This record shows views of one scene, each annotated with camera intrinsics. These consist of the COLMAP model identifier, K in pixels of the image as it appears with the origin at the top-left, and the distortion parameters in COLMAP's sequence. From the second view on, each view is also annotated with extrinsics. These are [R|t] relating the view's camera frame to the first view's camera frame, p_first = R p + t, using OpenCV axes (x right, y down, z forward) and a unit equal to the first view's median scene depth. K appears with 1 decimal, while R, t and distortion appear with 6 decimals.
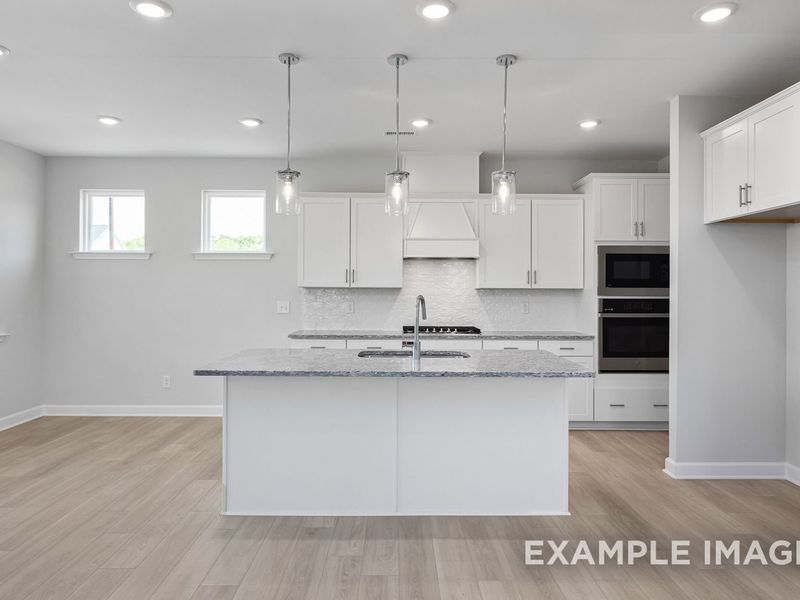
lens RADIAL K [[546.3, 0, 404.2], [0, 546.3, 287.2], [0, 0, 1]] dist [-0.001733, -0.004237]
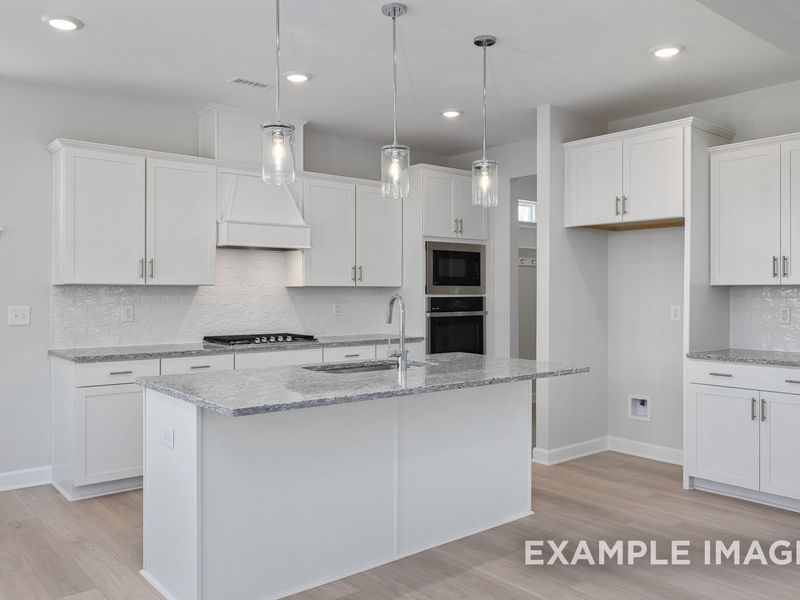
lens RADIAL K [[670.1, 0, 402.7], [0, 670.1, 292.0], [0, 0, 1]] dist [-0.008553, 0.010595]
pose [[0.771375, -0.004213, 0.636367, -0.405844], [-0.002616, 0.999949, 0.009791, 0.000252], [-0.636376, -0.009217, 0.771324, 0.129983]]
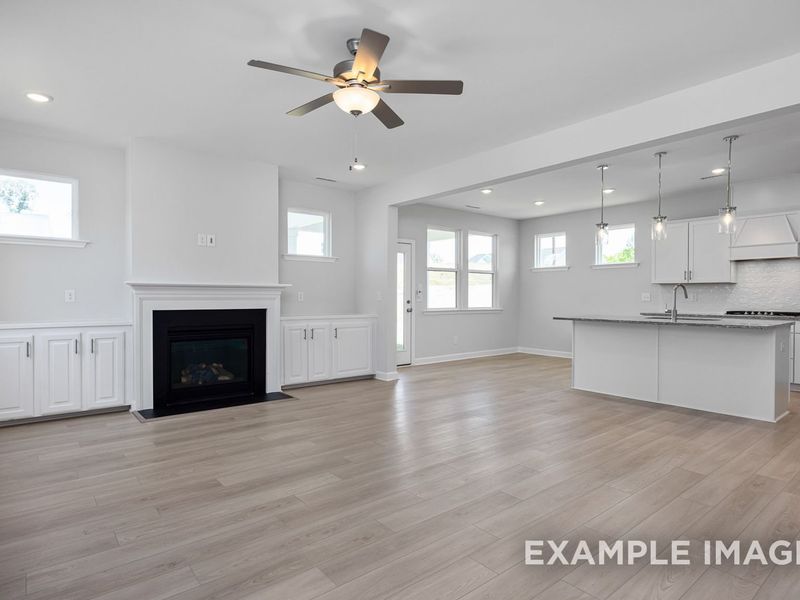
lens RADIAL K [[461.5, 0, 401.2], [0, 461.5, 302.7], [0, 0, 1]] dist [0.006441, 0.000780]
pose [[0.621344, 0.008817, -0.783488, 0.411986], [0.006590, 0.999843, 0.016478, 0.028824], [0.783510, -0.015402, 0.621188, -0.397949]]
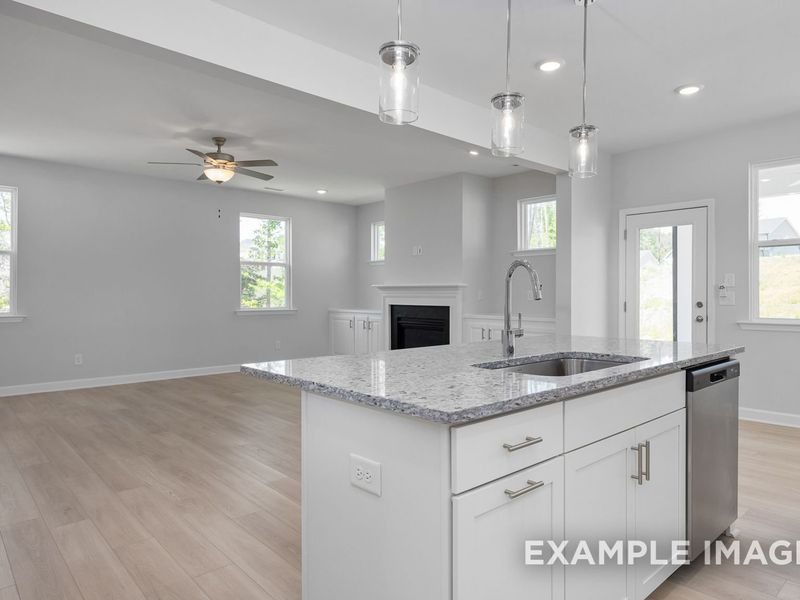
lens RADIAL K [[507.5, 0, 399.0], [0, 507.5, 292.1], [0, 0, 1]] dist [0.004047, -0.000277]
pose [[-0.742433, -0.008648, -0.669864, 0.346322], [0.000400, 0.999911, -0.013352, 0.039295], [0.669920, -0.010181, -0.742363, 0.857947]]
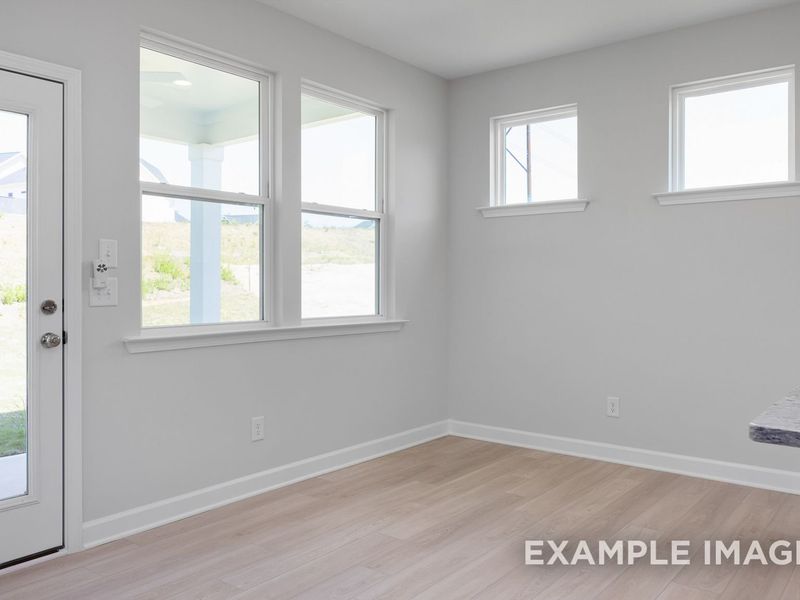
lens RADIAL K [[670.1, 0, 395.6], [0, 670.1, 279.4], [0, 0, 1]] dist [-0.008553, 0.010595]
pose [[0.770680, -0.007686, -0.637176, -0.156849], [0.007853, 0.999966, -0.002564, 0.032045], [0.637174, -0.003028, 0.770714, 0.288277]]
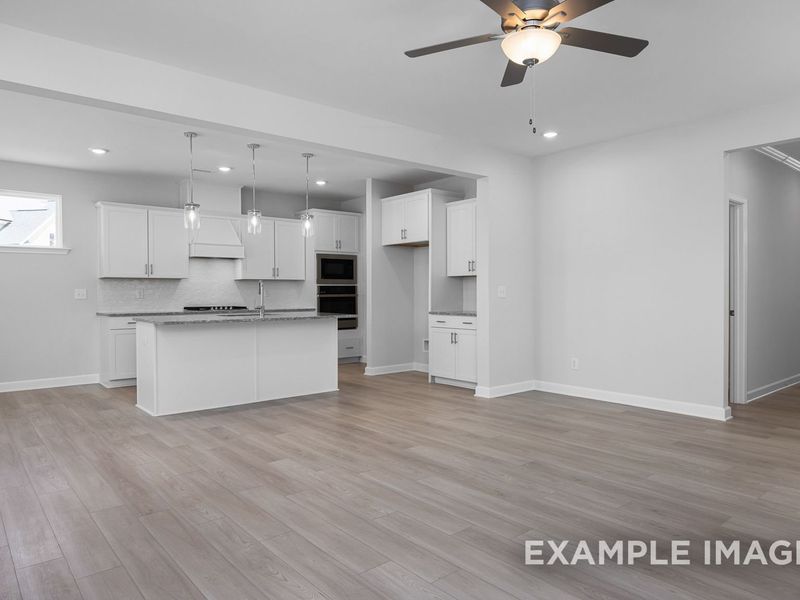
lens RADIAL K [[546.3, 0, 404.5], [0, 546.3, 300.4], [0, 0, 1]] dist [-0.001733, -0.004237]
pose [[0.768331, -0.017743, 0.639807, -0.484362], [0.003022, 0.999705, 0.024095, 0.025476], [-0.640046, -0.016580, 0.768158, -0.421239]]
